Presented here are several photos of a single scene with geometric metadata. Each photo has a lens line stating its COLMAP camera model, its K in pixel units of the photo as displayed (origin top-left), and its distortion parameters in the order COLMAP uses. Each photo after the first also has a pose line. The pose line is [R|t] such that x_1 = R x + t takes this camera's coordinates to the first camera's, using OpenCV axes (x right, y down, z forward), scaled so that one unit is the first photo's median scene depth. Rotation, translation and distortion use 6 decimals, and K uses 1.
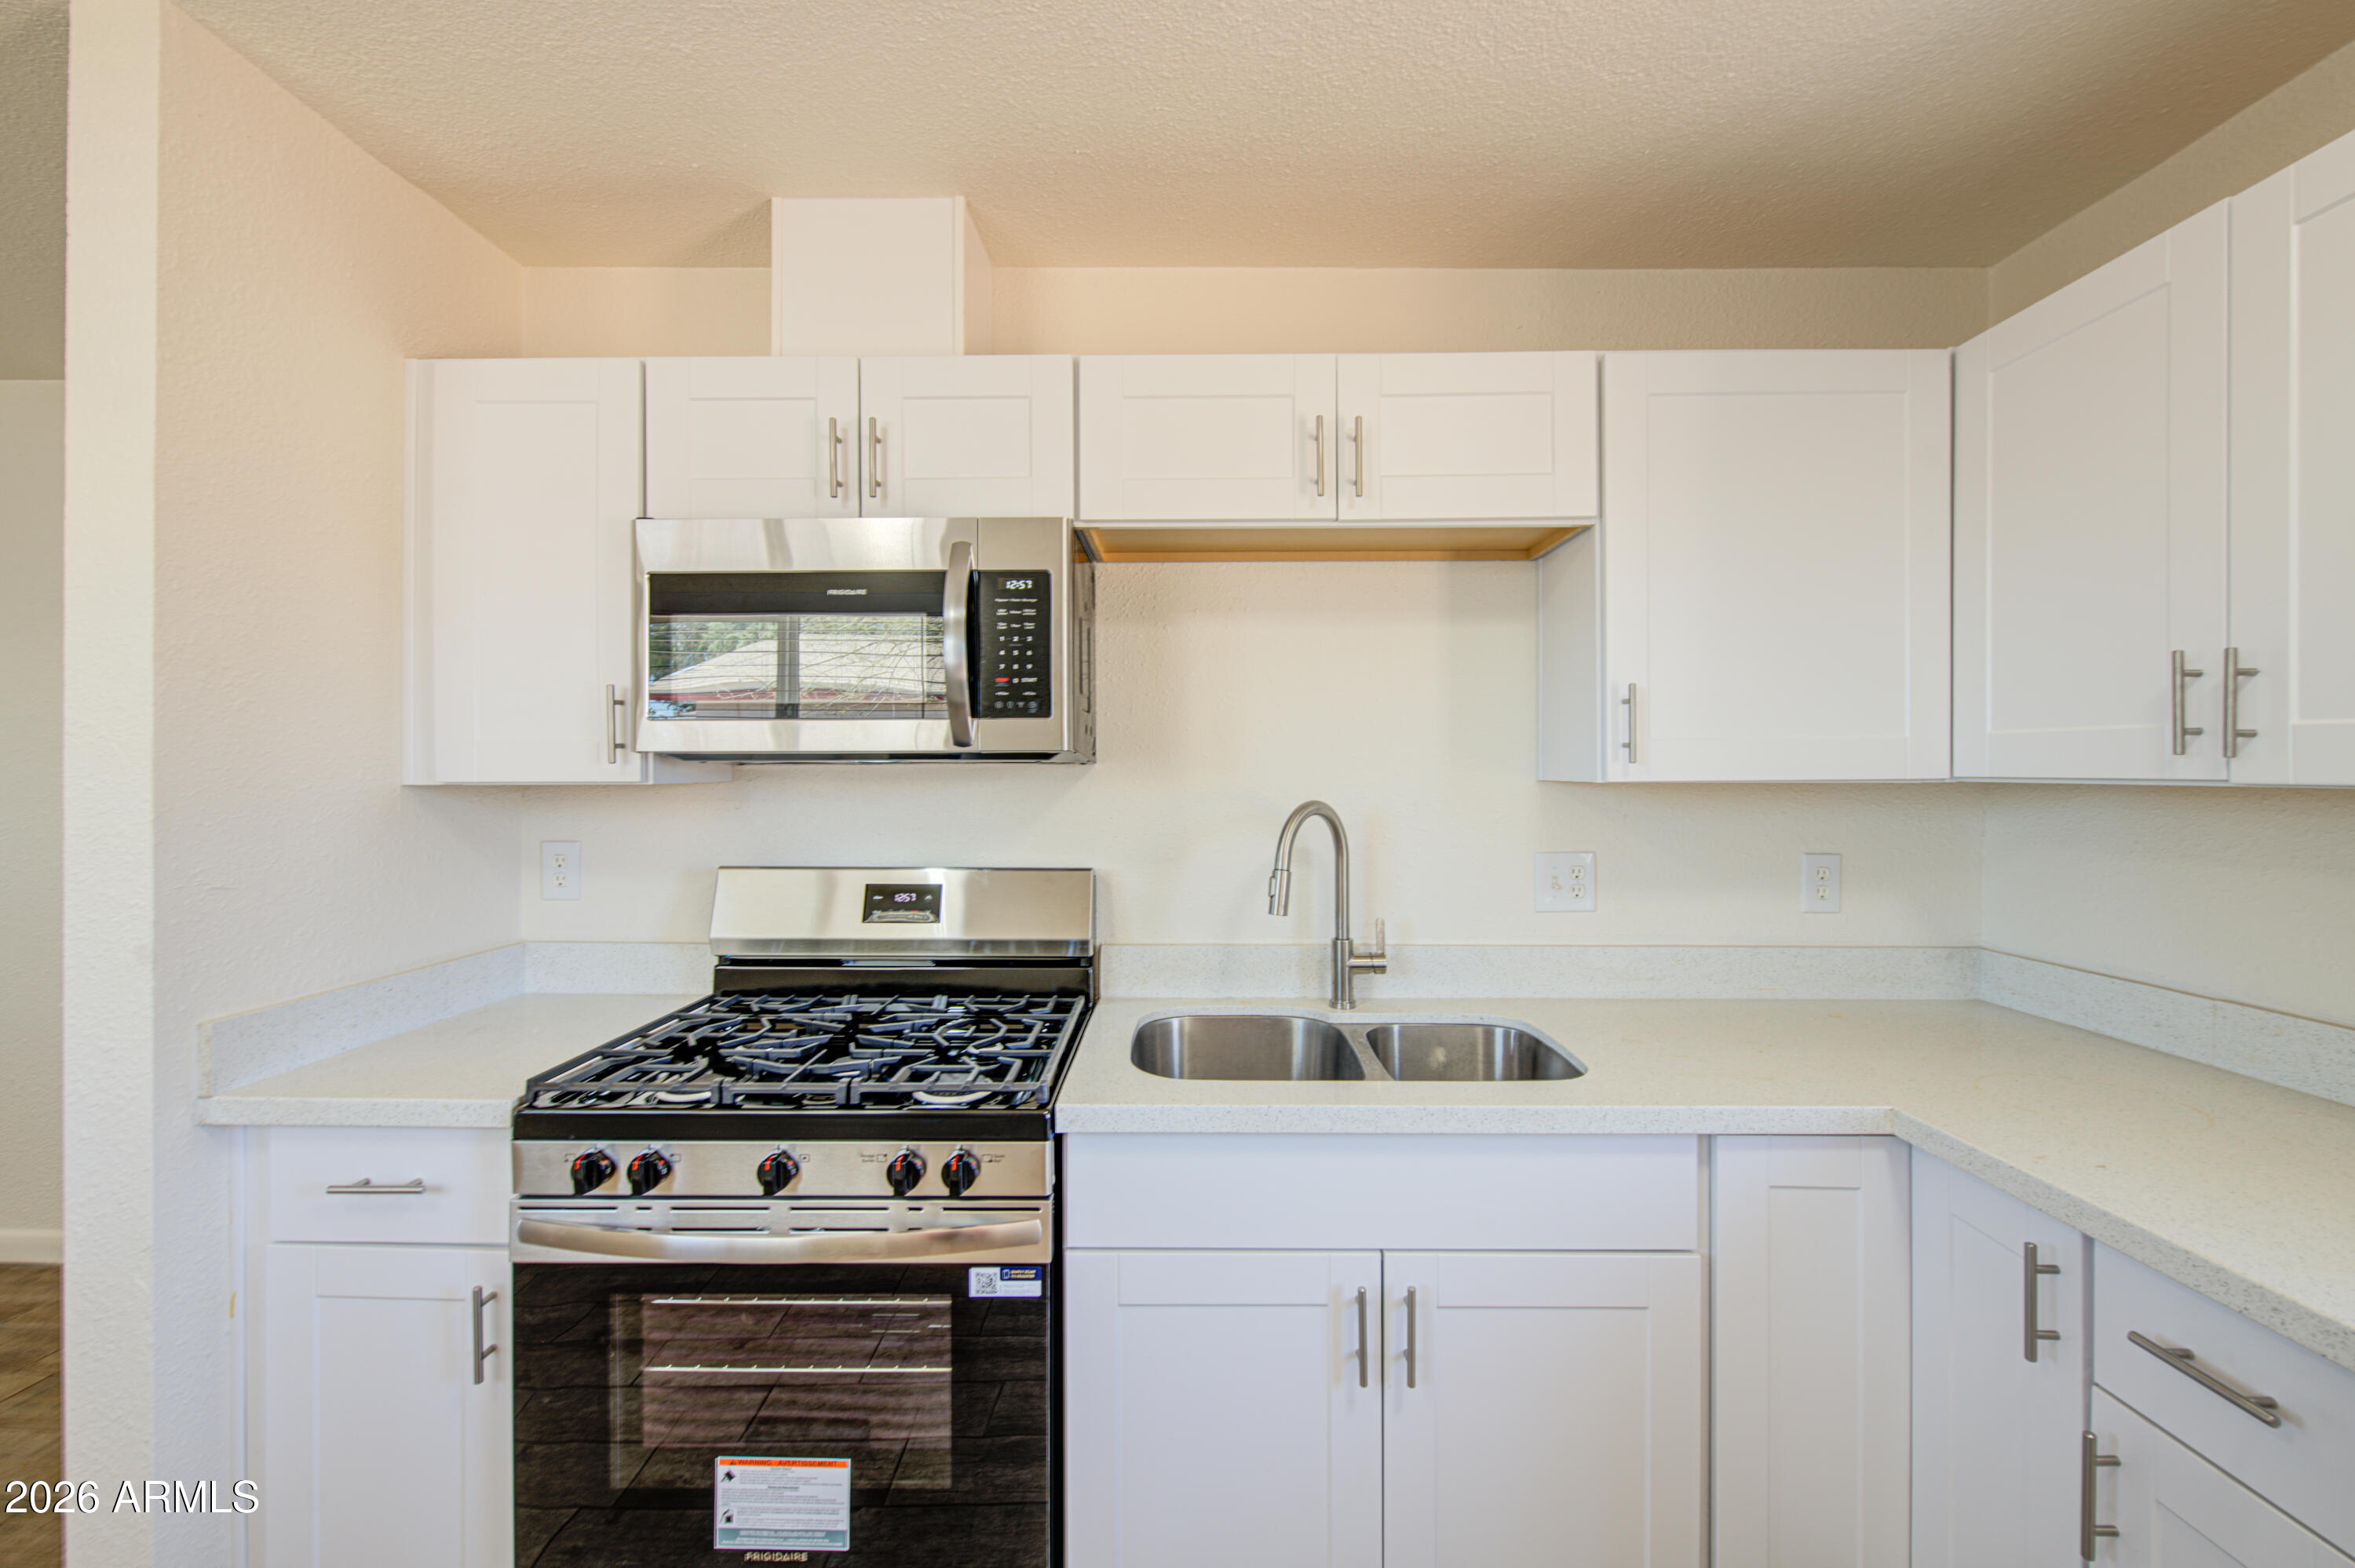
lens RADIAL K [[974.3, 0, 1184.2], [0, 974.3, 776.6], [0, 0, 1]] dist [0.000883, -0.003307]
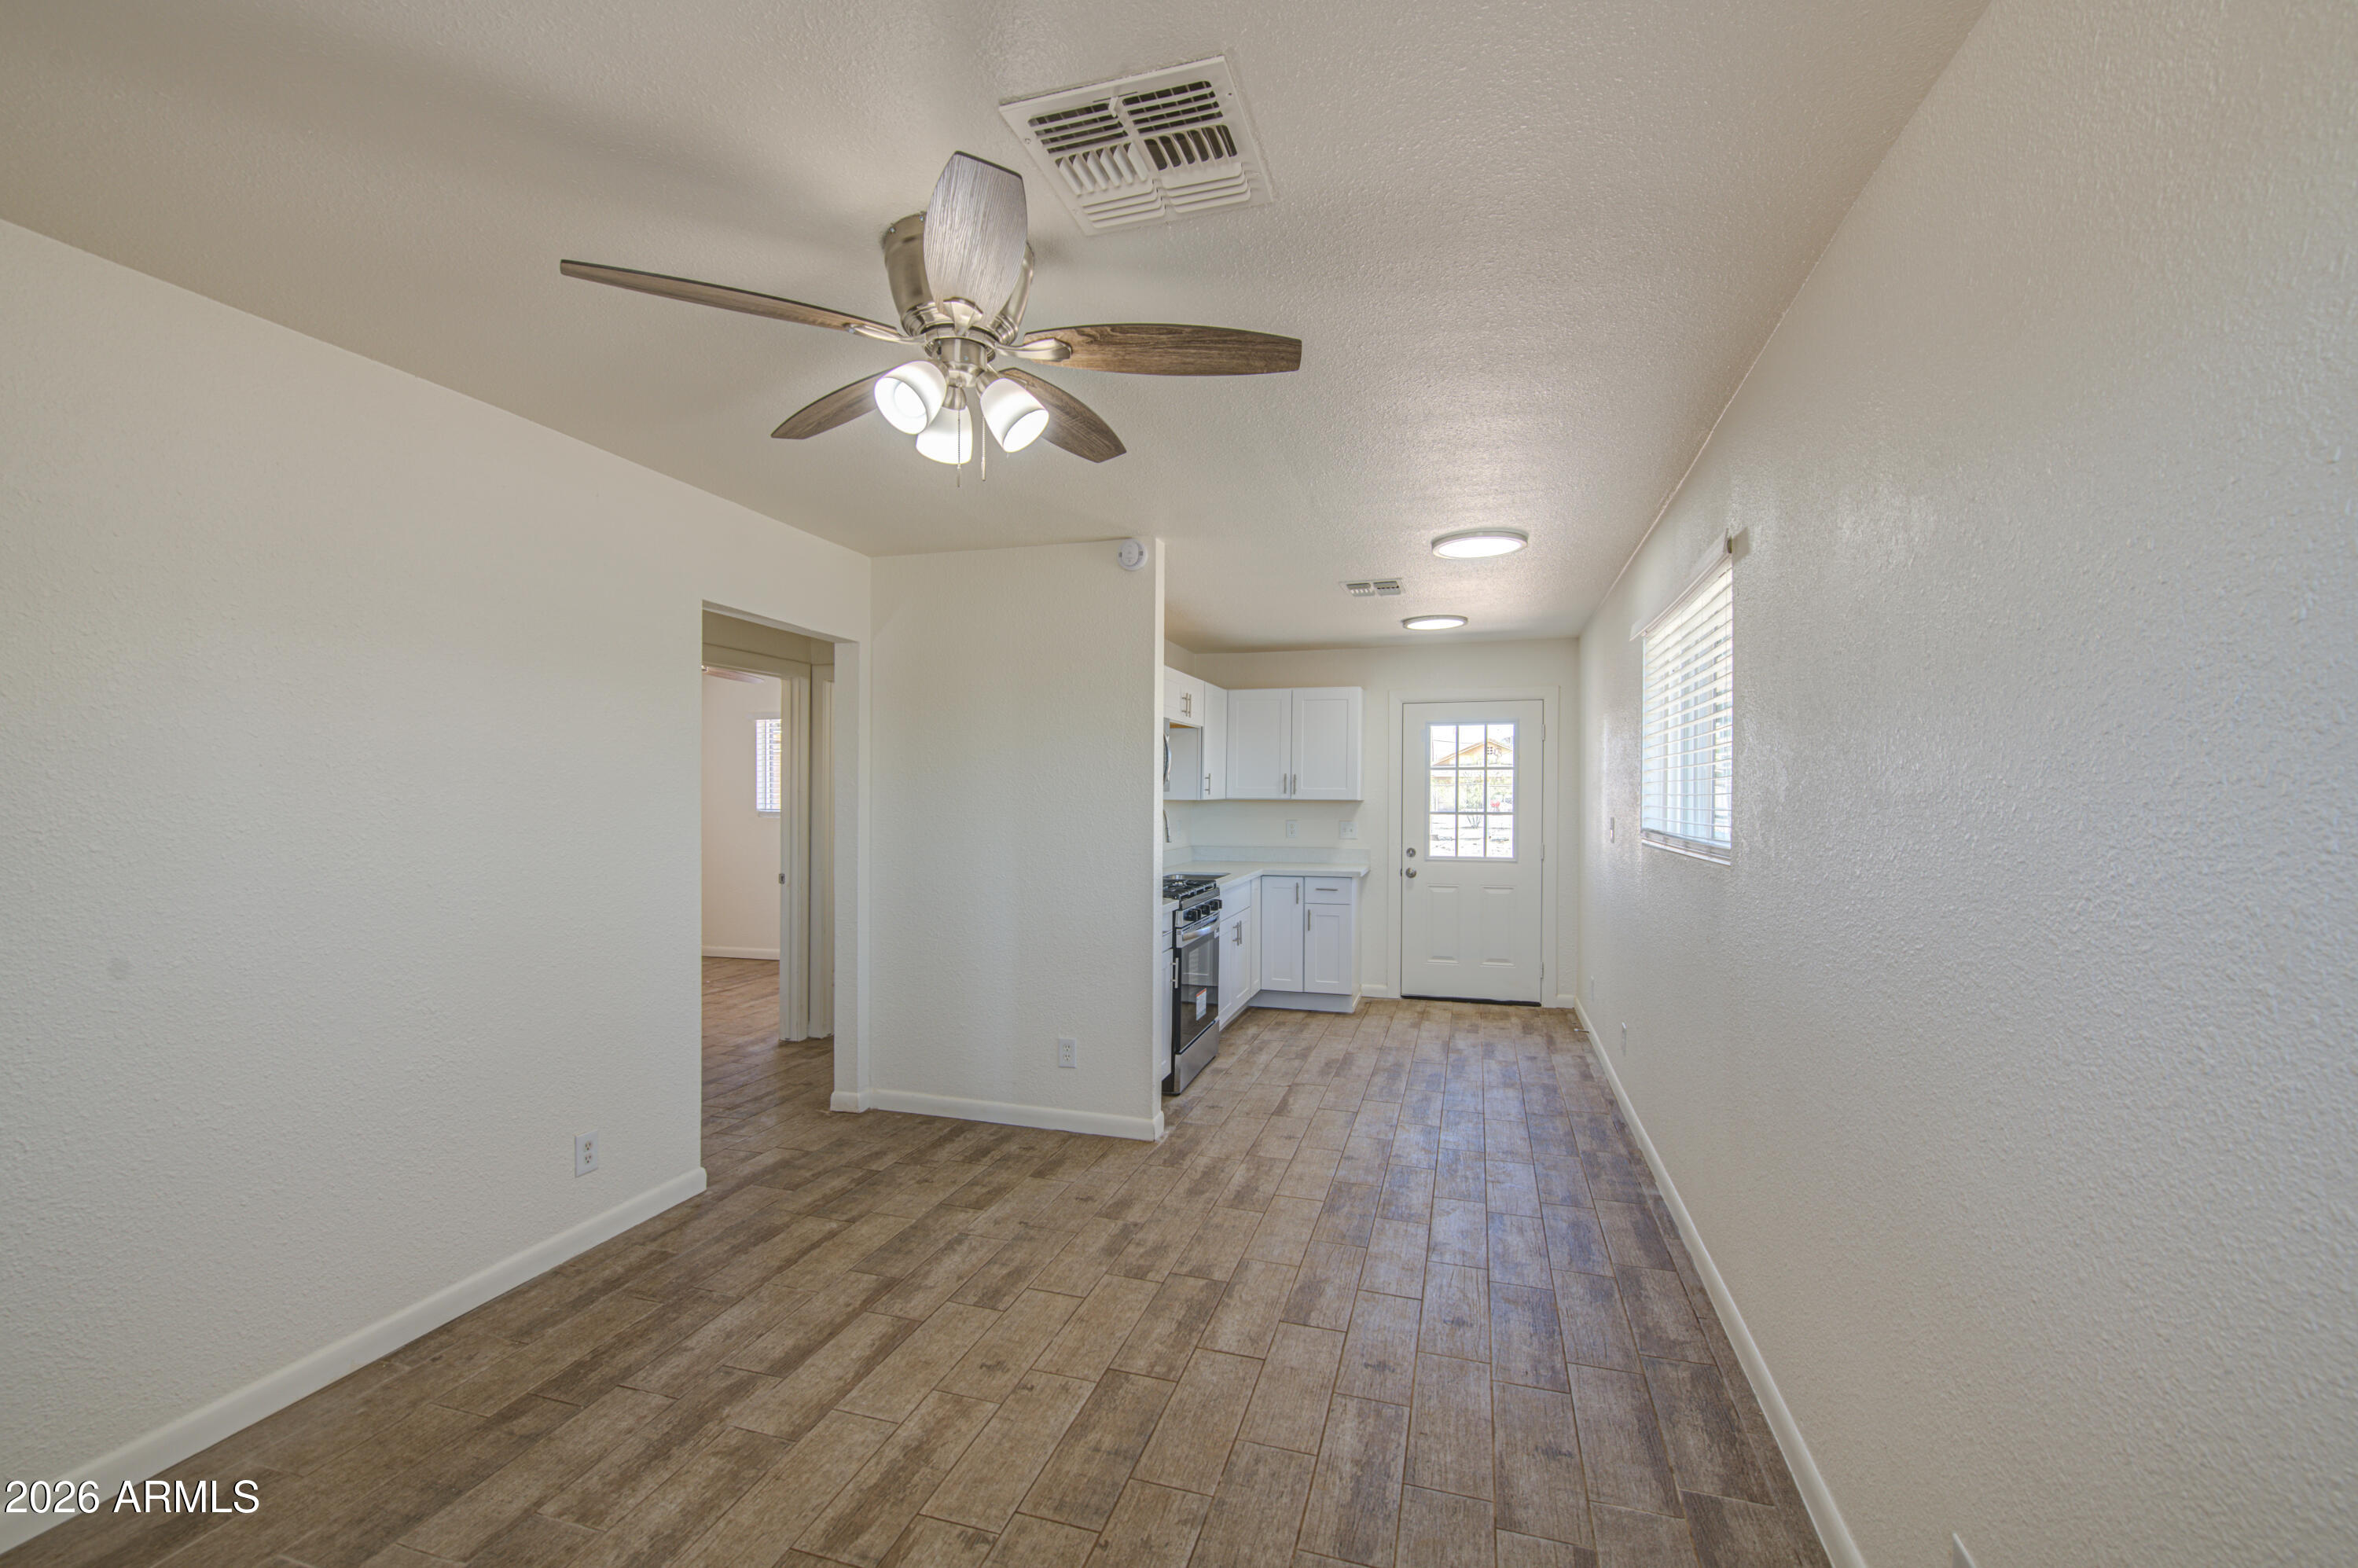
lens RADIAL K [[975.7, 0, 1185.7], [0, 975.7, 776.6], [0, 0, 1]] dist [0.000883, -0.003307]
pose [[0.269706, 0.011811, 0.962870, -2.249196], [0.000044, 0.999925, -0.012277, -0.025964], [-0.962943, 0.003354, 0.269685, 0.045647]]
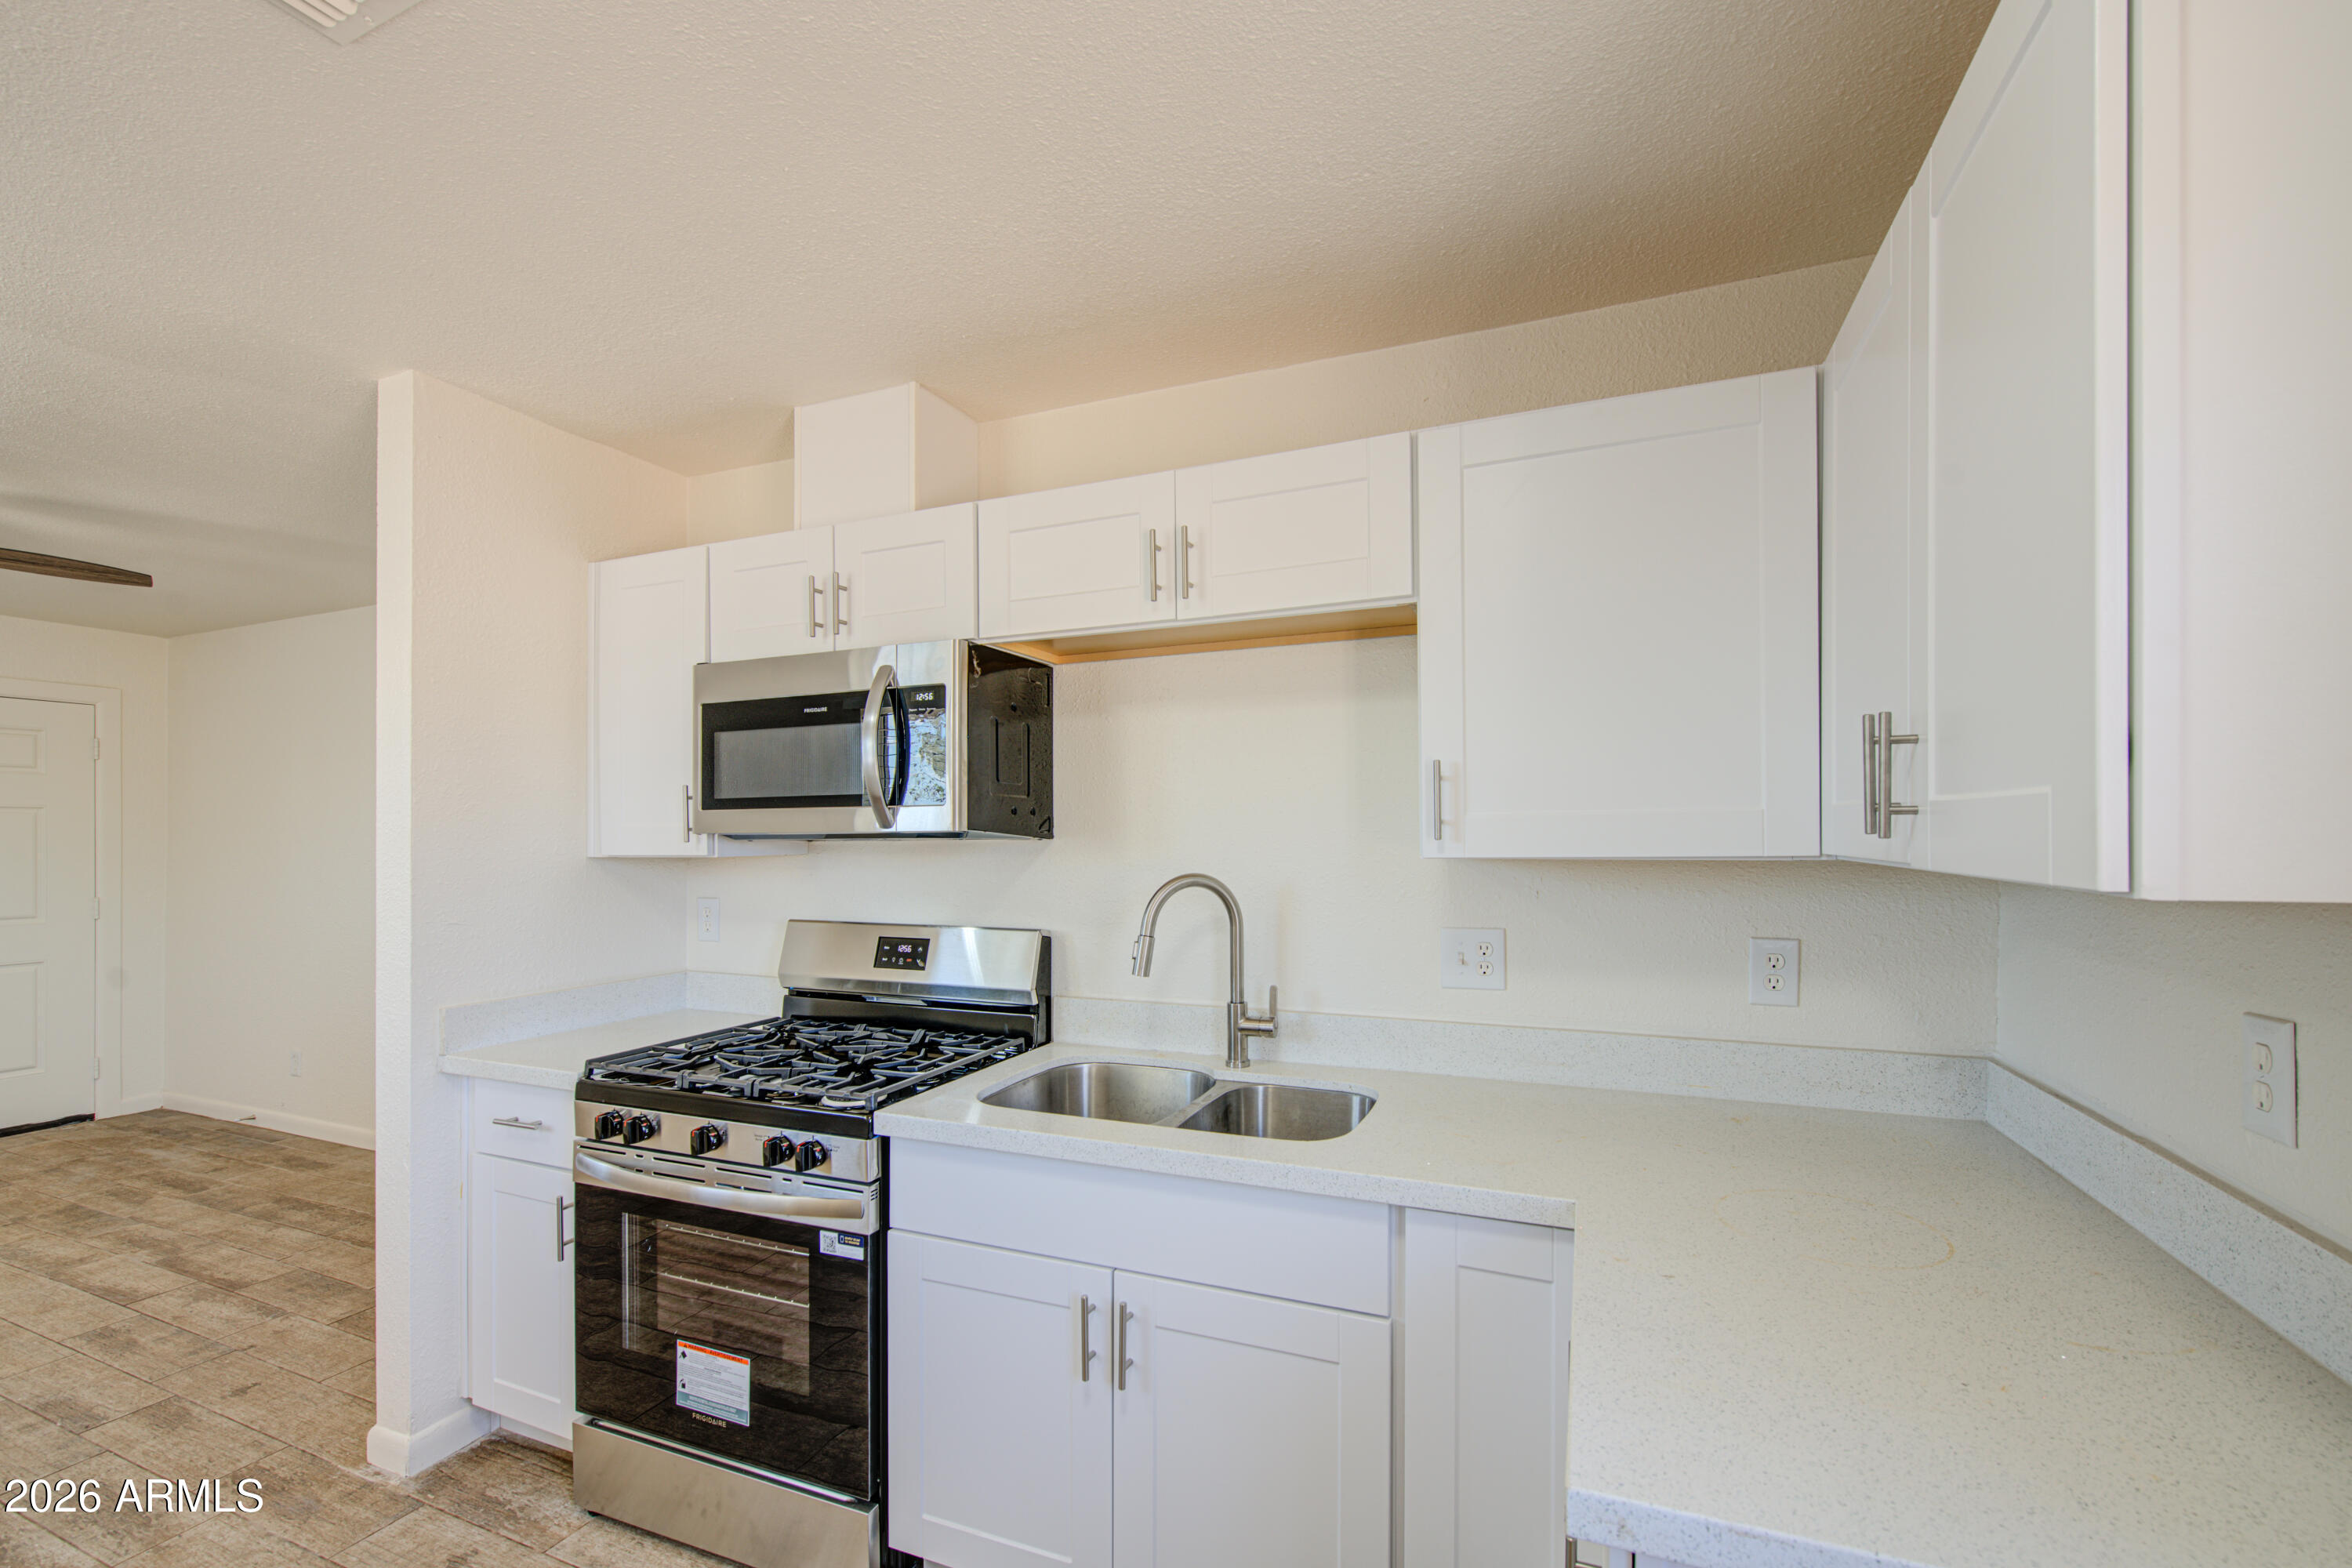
lens RADIAL K [[989.4, 0, 1175.0], [0, 989.4, 838.6], [0, 0, 1]] dist [0.001248, -0.000546]
pose [[0.927140, -0.003806, -0.374695, 0.658356], [0.003782, 0.999993, -0.000800, -0.017275], [0.374695, -0.000676, 0.927148, -0.048895]]
